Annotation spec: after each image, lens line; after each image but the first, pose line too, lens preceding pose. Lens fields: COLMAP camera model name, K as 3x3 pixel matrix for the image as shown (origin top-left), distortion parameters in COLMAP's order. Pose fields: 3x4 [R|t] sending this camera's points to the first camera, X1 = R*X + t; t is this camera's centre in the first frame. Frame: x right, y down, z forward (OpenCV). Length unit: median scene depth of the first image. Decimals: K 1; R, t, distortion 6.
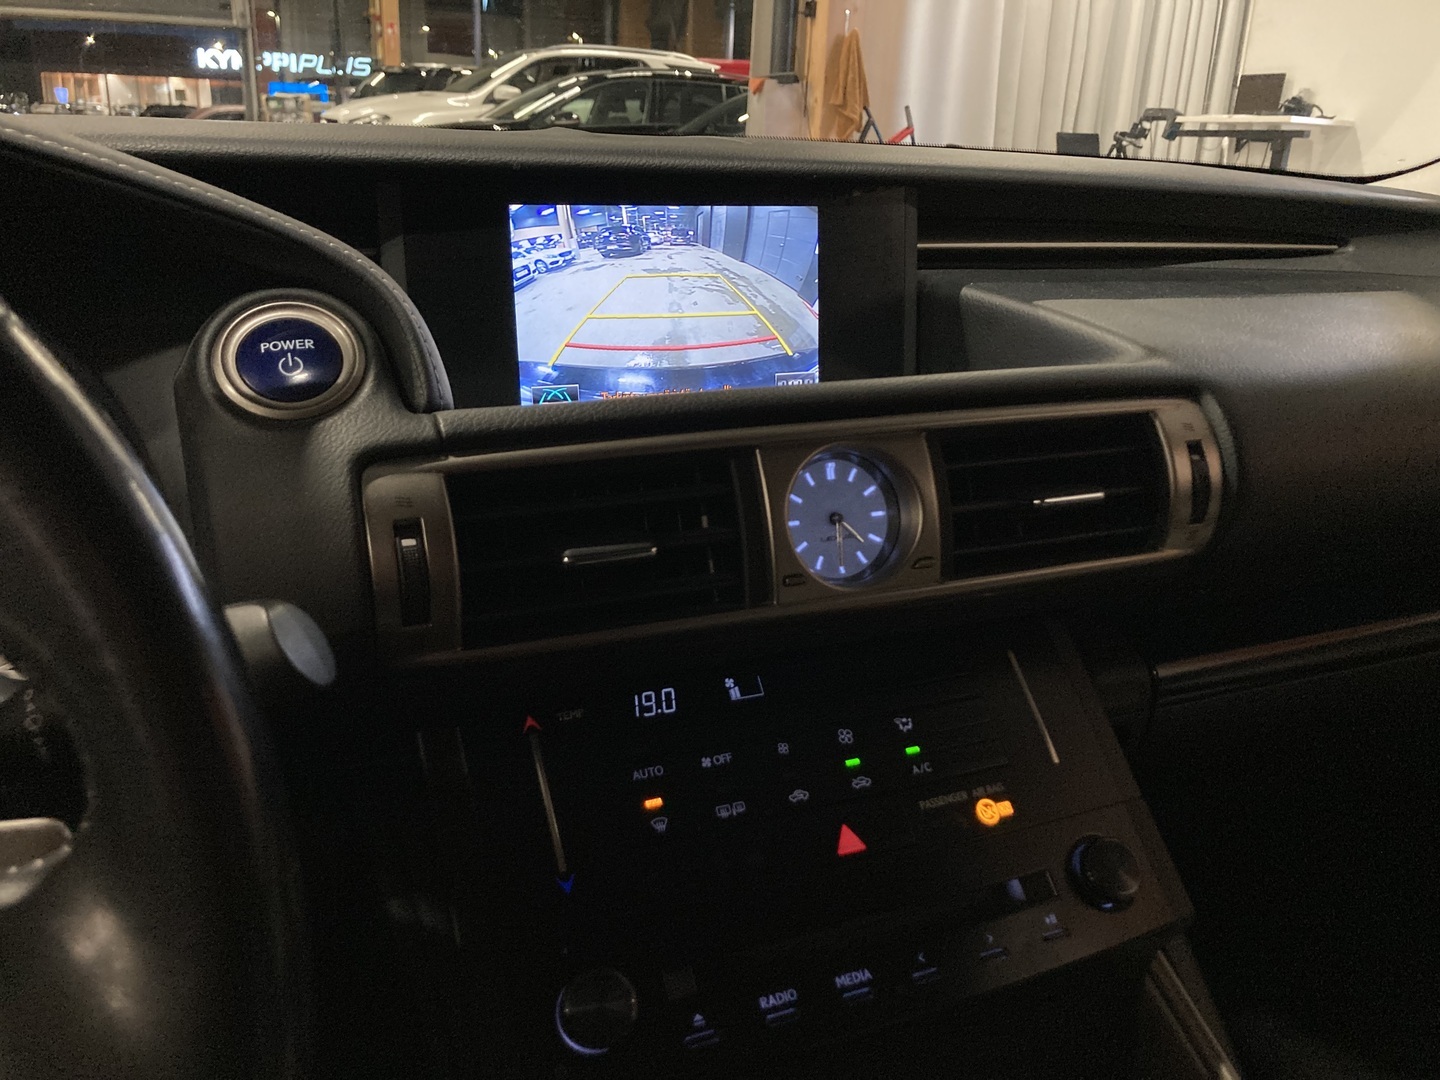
lens RADIAL K [[1159.7, 0, 721.8], [0, 1159.7, 529.9], [0, 0, 1]] dist [0.048311, -0.000331]
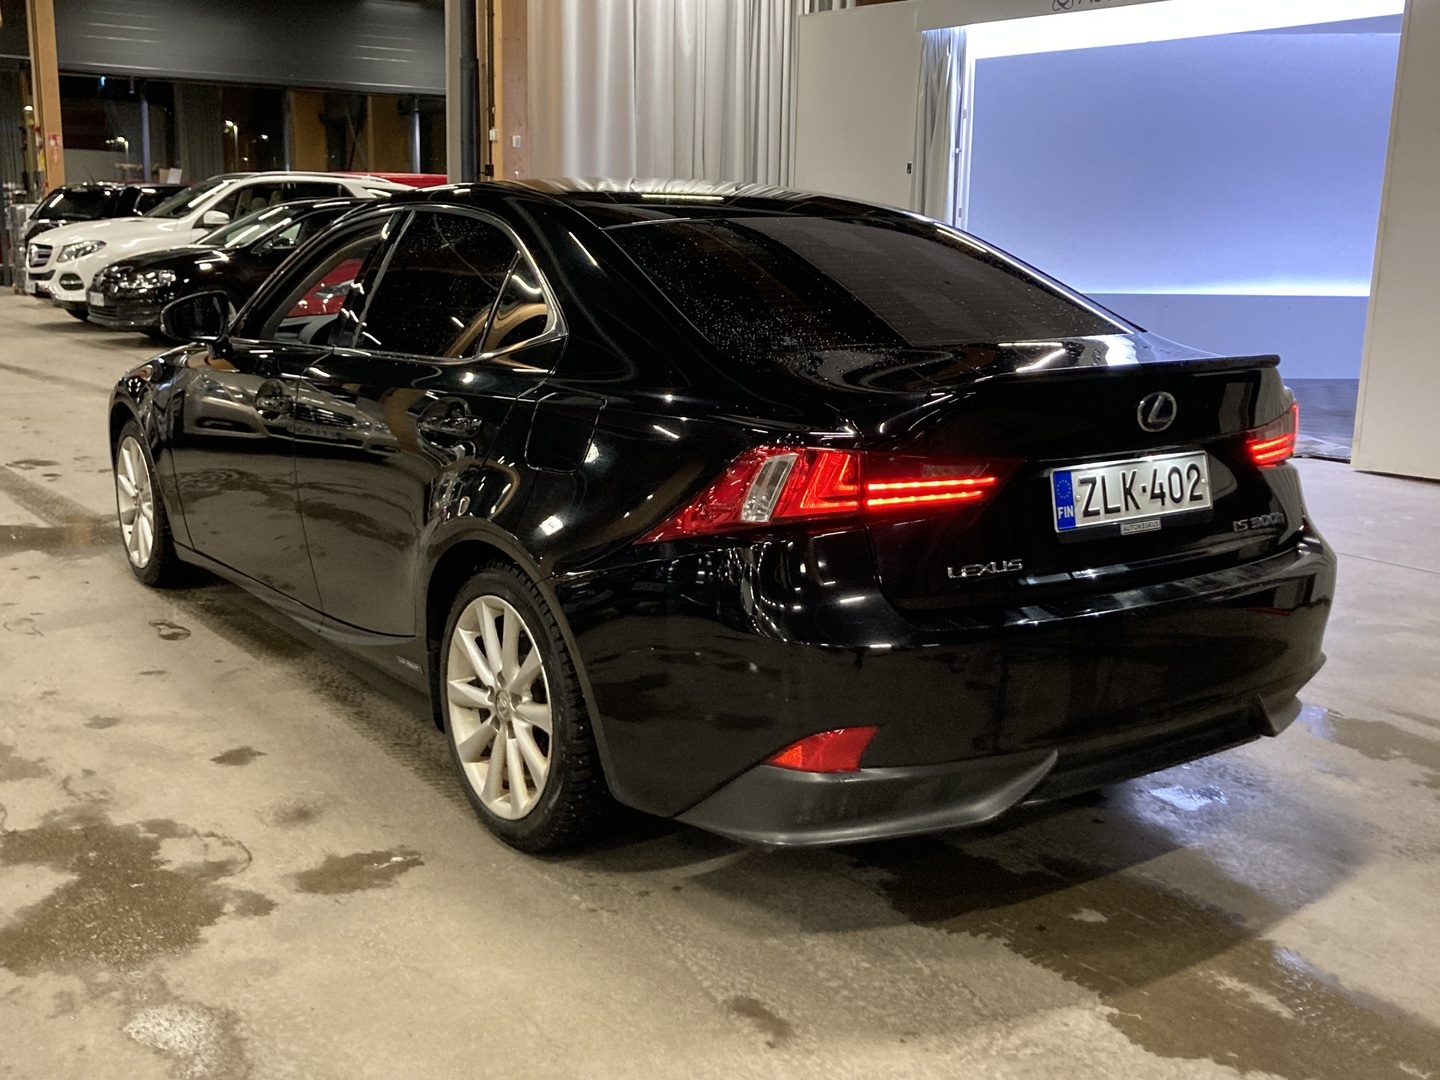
lens RADIAL K [[1505.7, 0, 719.7], [0, 1505.7, 540.1], [0, 0, 1]] dist [-0.132857, 0.000000]
pose [[0.978726, -0.045688, 0.200021, -0.013873], [0.068187, 0.991910, -0.107076, 0.092324], [-0.193511, 0.118436, 0.973923, -0.357206]]
